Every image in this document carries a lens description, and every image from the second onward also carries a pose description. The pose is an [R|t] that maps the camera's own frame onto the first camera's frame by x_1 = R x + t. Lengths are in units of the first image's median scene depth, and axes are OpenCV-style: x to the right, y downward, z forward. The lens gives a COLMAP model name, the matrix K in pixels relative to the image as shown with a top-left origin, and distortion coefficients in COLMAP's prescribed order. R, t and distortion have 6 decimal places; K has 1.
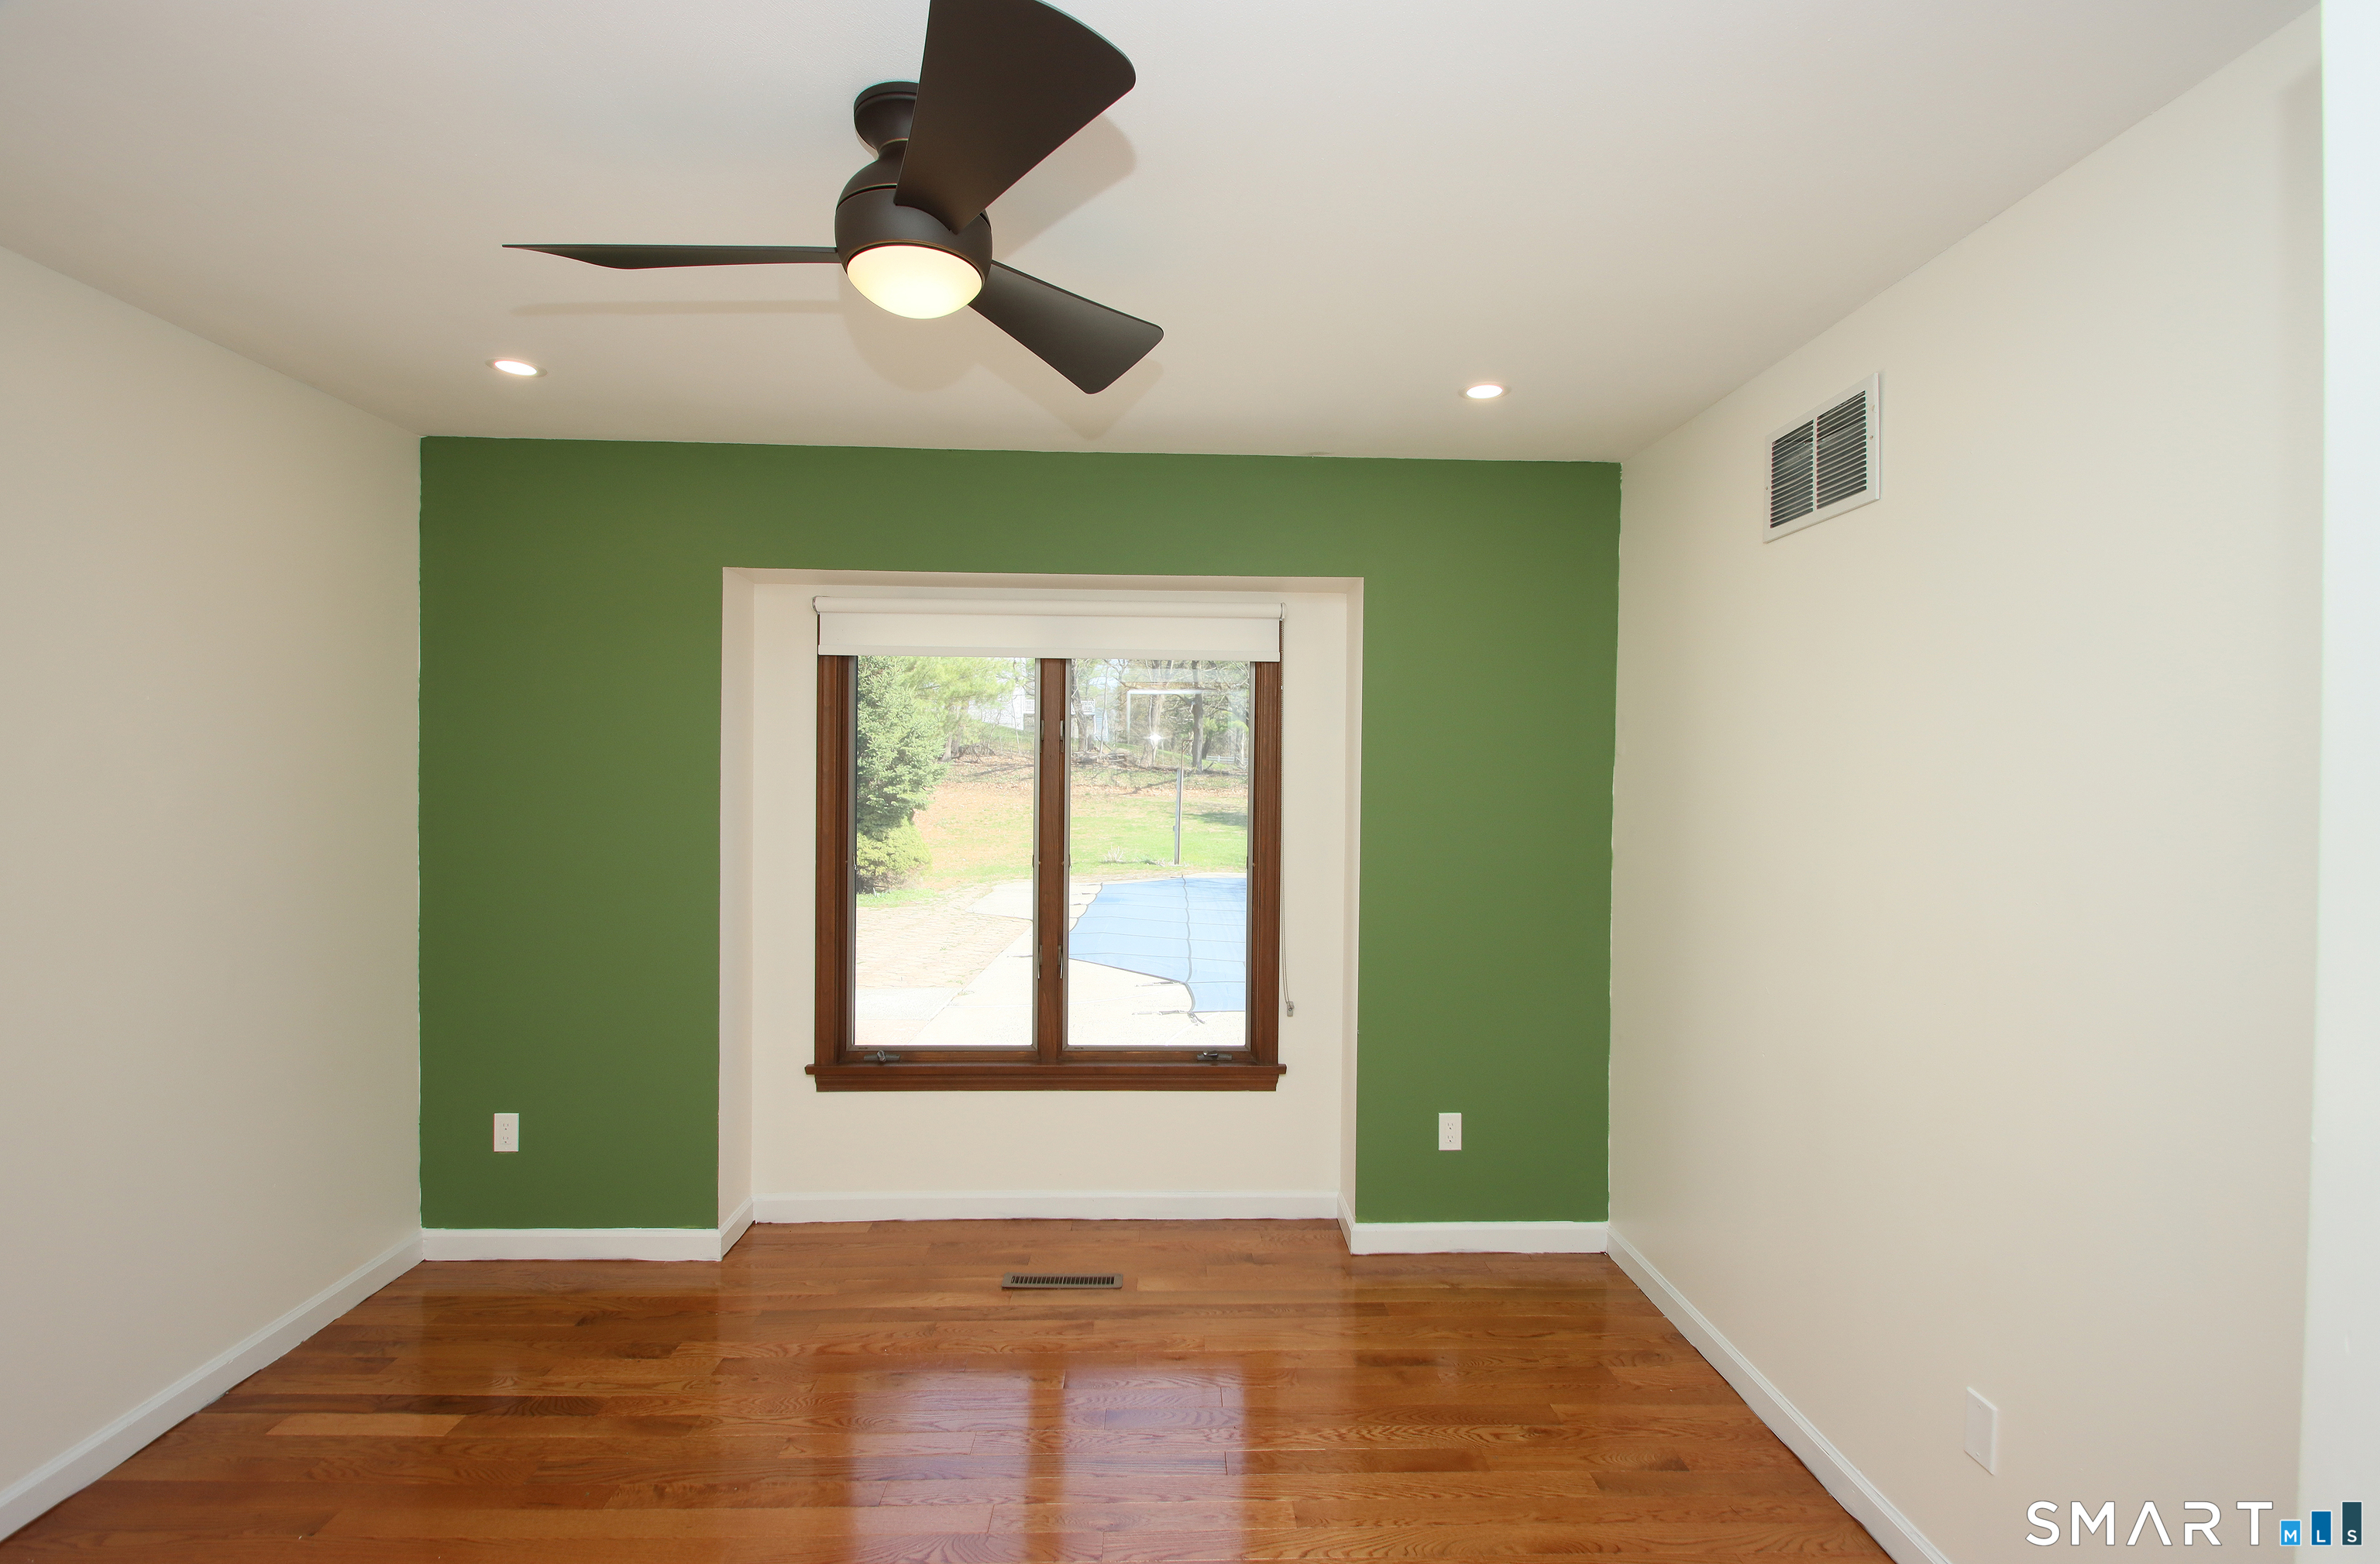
lens RADIAL K [[1086.9, 0, 1195.6], [0, 1086.9, 789.7], [0, 0, 1]] dist [0.001441, -0.015600]
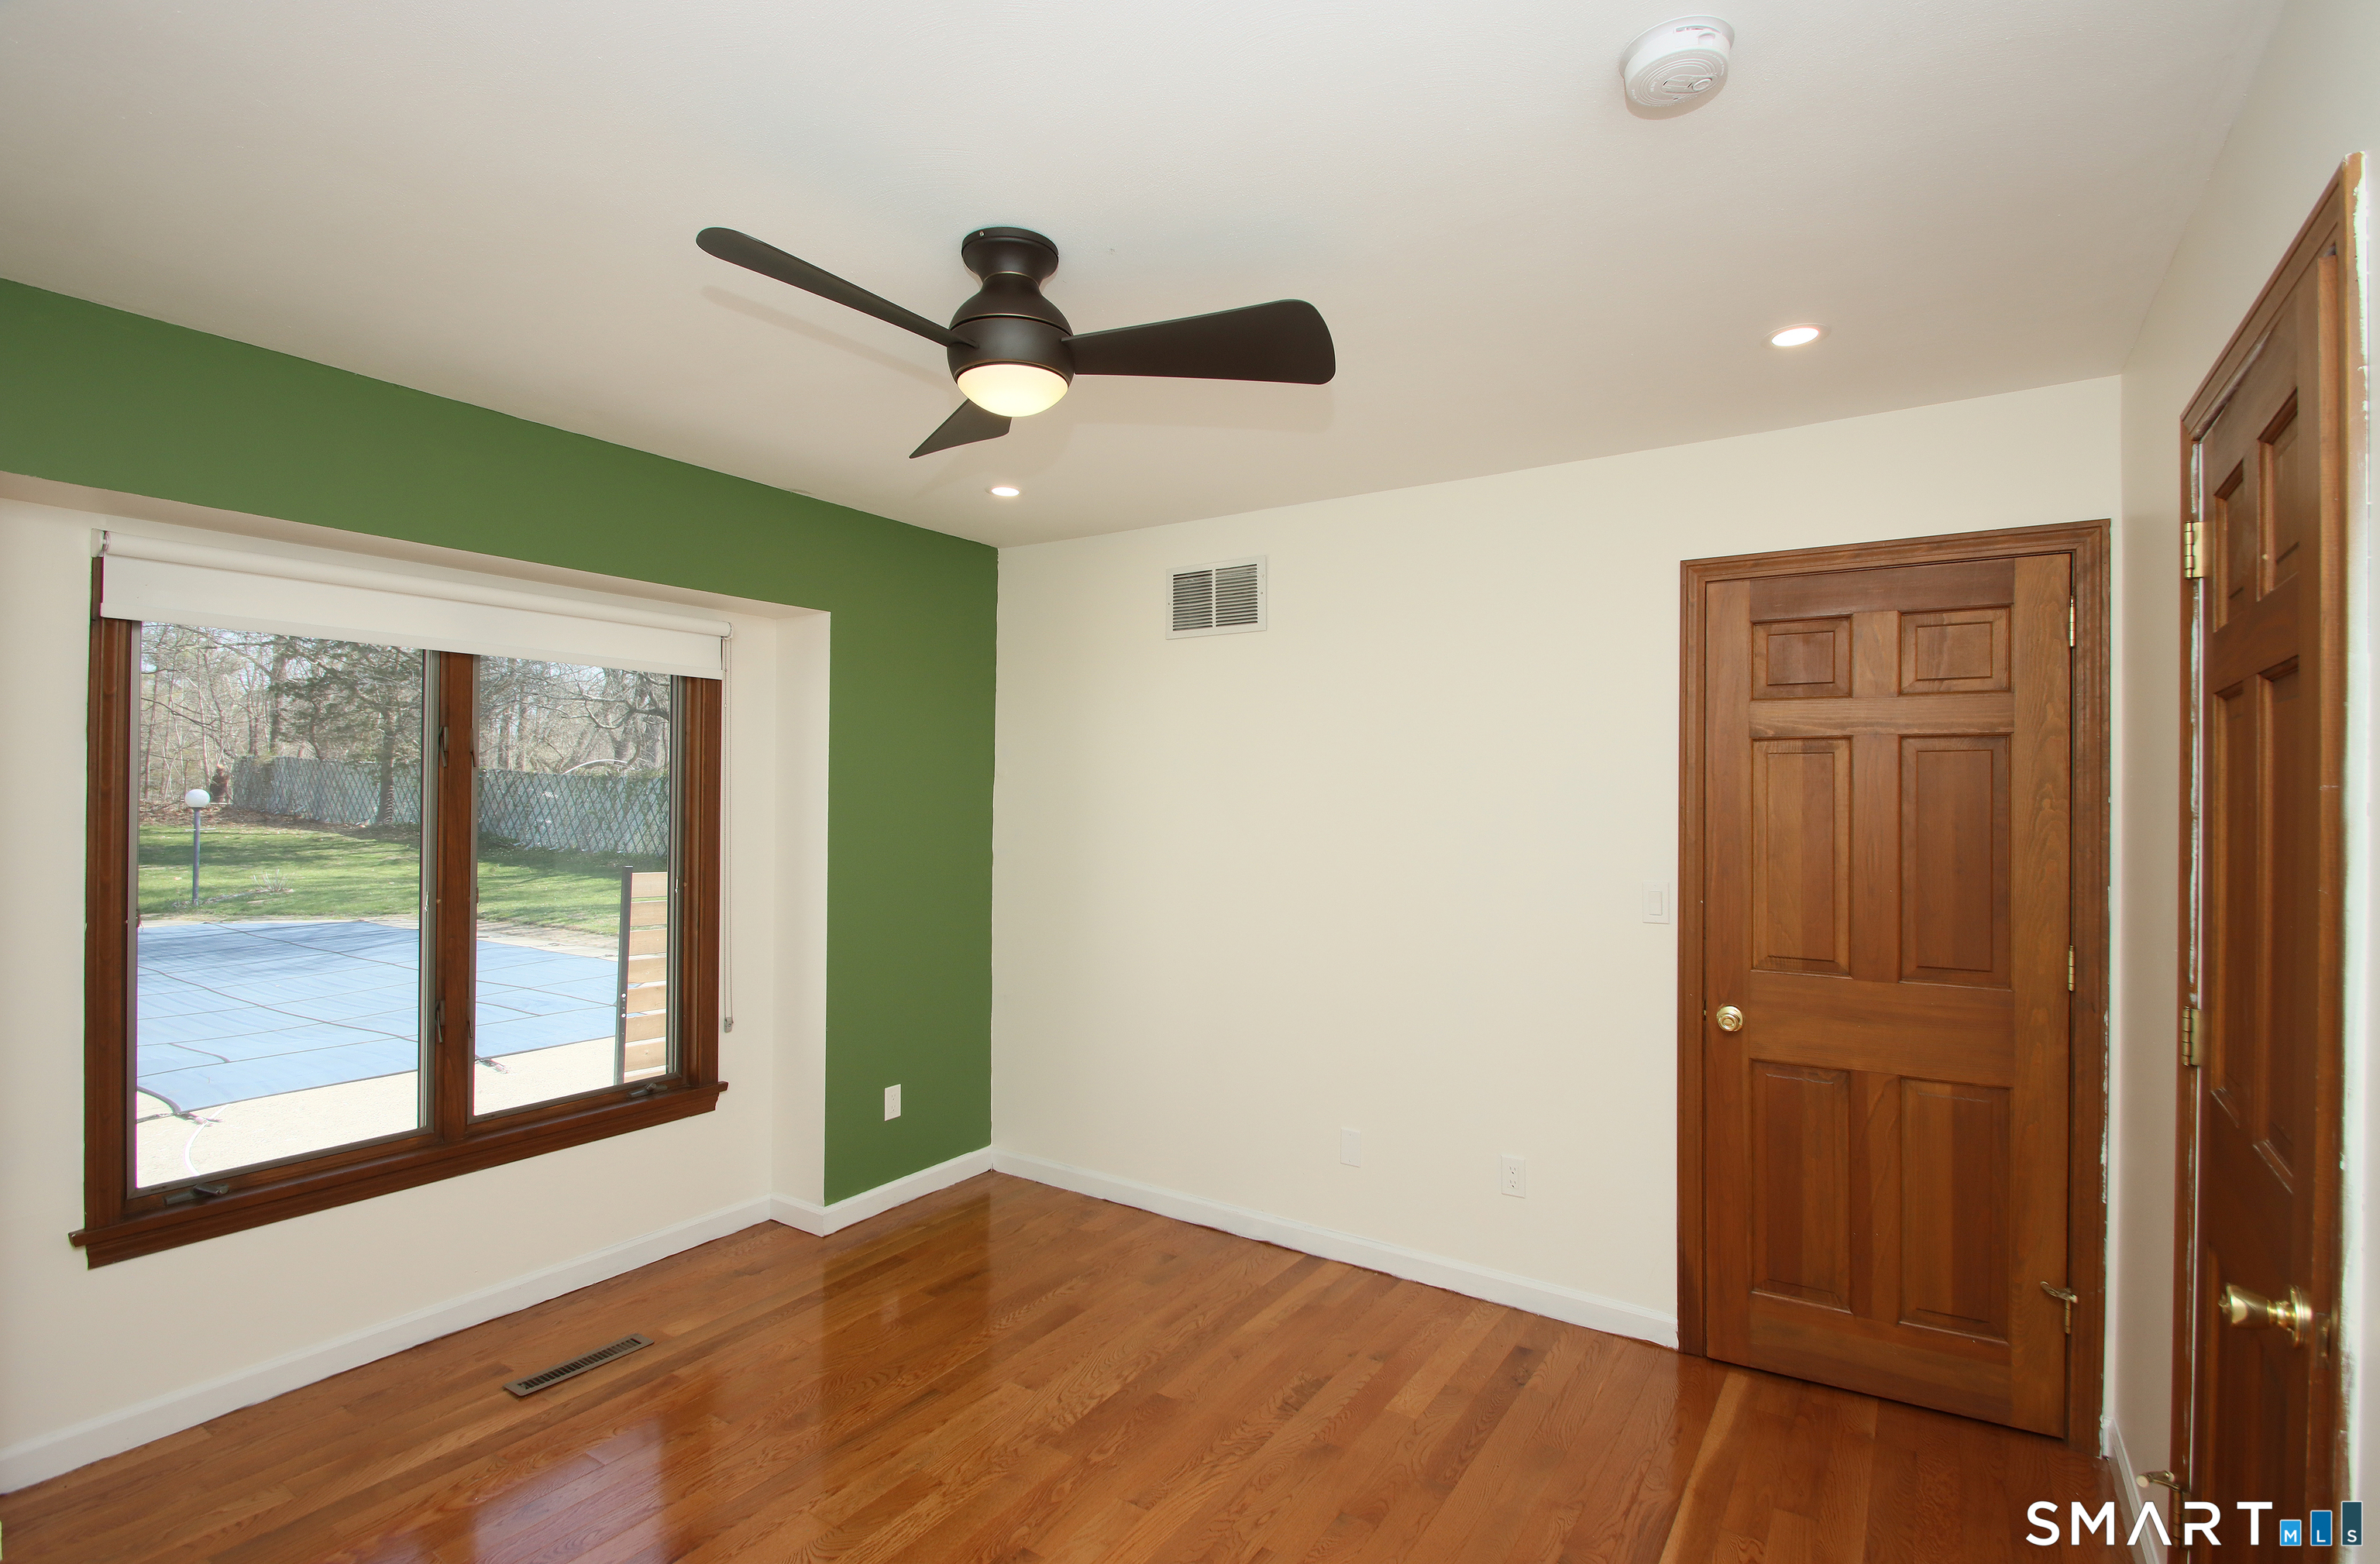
lens RADIAL K [[1086.9, 0, 1195.6], [0, 1086.9, 789.7], [0, 0, 1]] dist [0.001441, -0.015600]
pose [[0.577565, -0.001746, 0.816343, -0.517475], [0.010407, 0.999932, -0.005224, -0.006891], [-0.816279, 0.011513, 0.577544, 0.068754]]
